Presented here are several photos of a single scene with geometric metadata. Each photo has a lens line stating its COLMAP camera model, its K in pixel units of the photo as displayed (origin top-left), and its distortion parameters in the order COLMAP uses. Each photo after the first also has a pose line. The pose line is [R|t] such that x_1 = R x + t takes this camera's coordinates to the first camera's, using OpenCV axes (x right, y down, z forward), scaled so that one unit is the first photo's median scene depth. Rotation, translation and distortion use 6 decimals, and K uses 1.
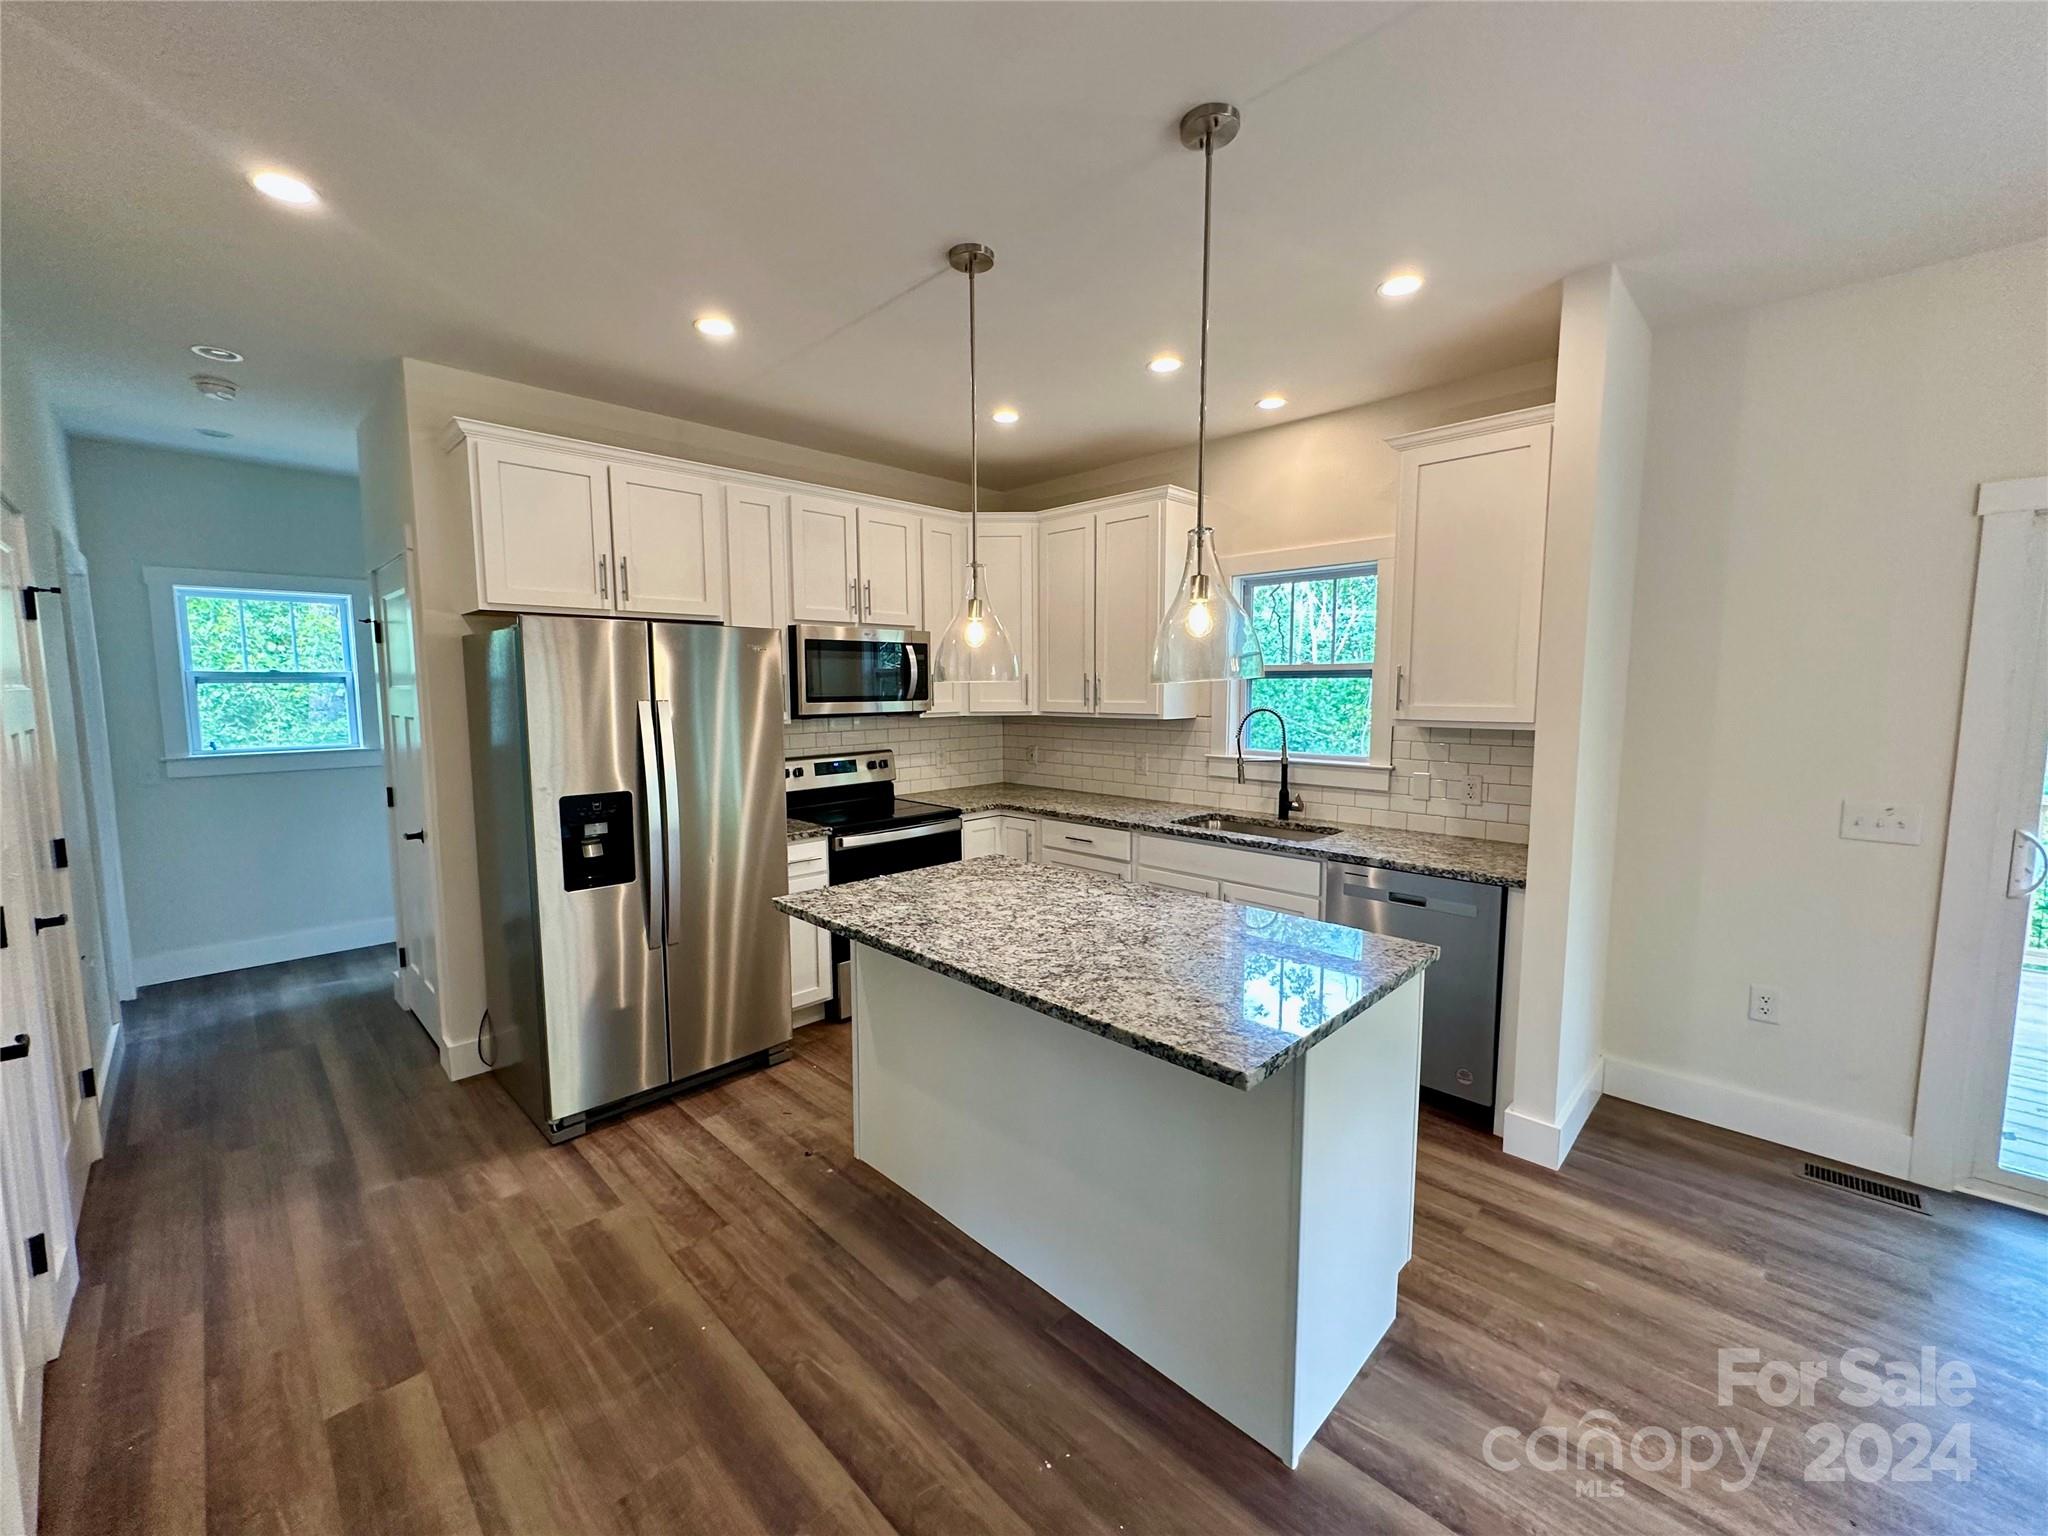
lens RADIAL K [[819.1, 0, 1024.7], [0, 819.1, 764.3], [0, 0, 1]] dist [-0.002015, -0.000387]
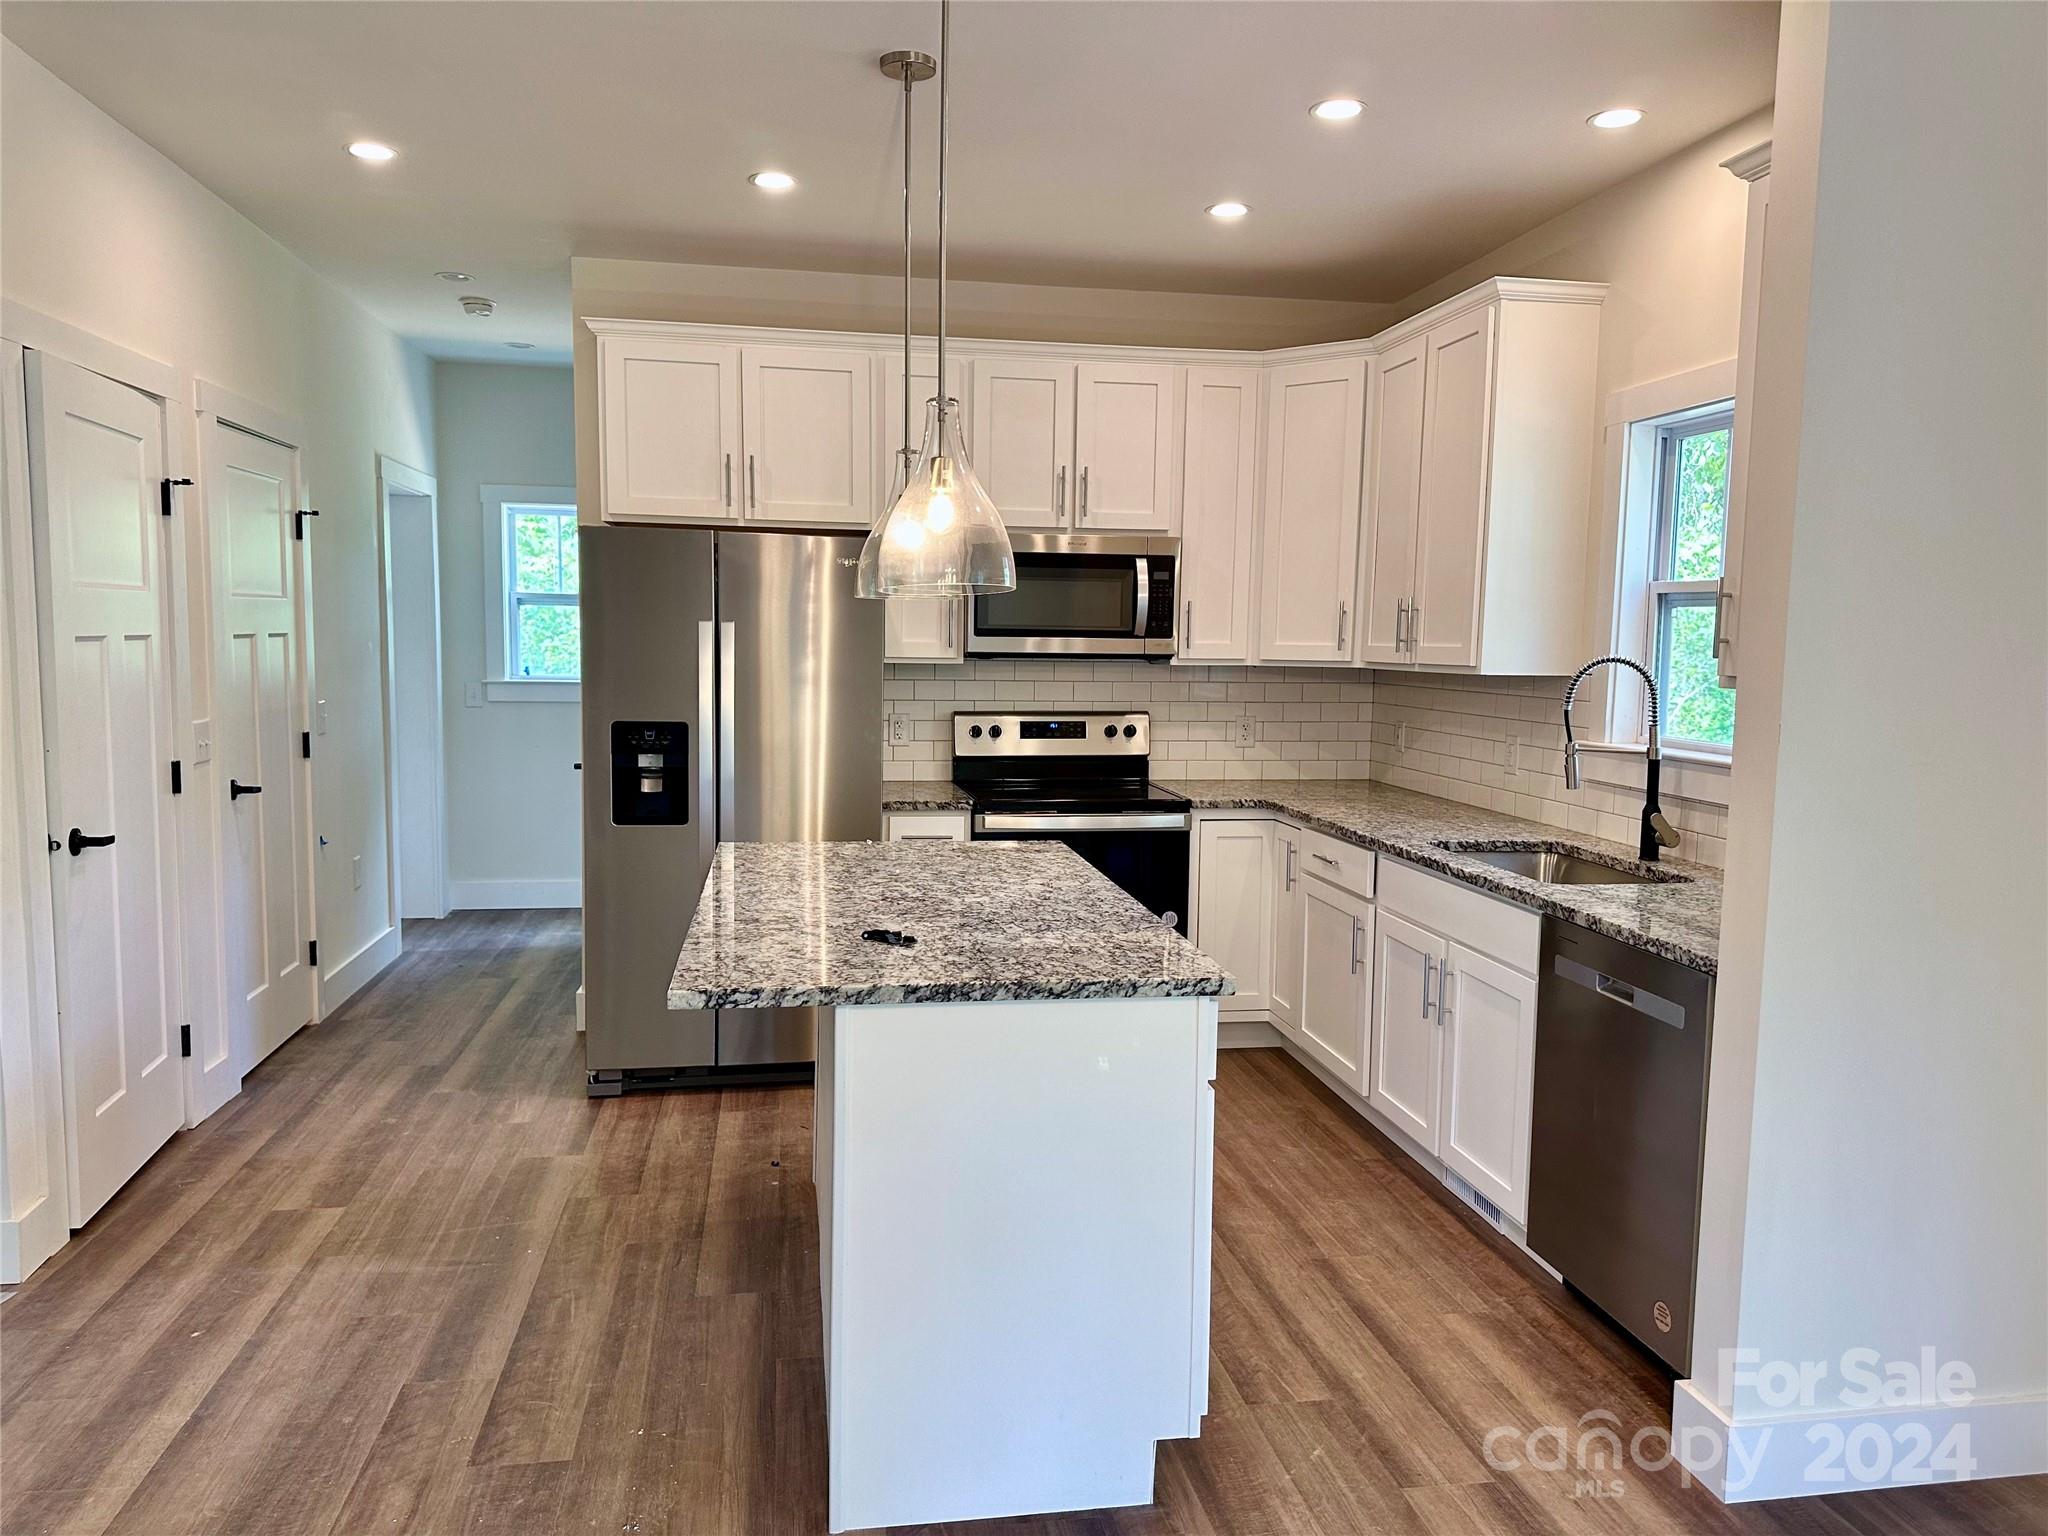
lens RADIAL K [[1447.1, 0, 1024.0], [0, 1447.1, 768.0], [0, 0, 1]] dist [0.073611, -0.116437]
pose [[0.809593, 0.071889, -0.582573, 0.561600], [-0.077279, 0.996887, 0.015622, 0.022392], [0.581883, 0.032374, 0.812628, -0.050059]]
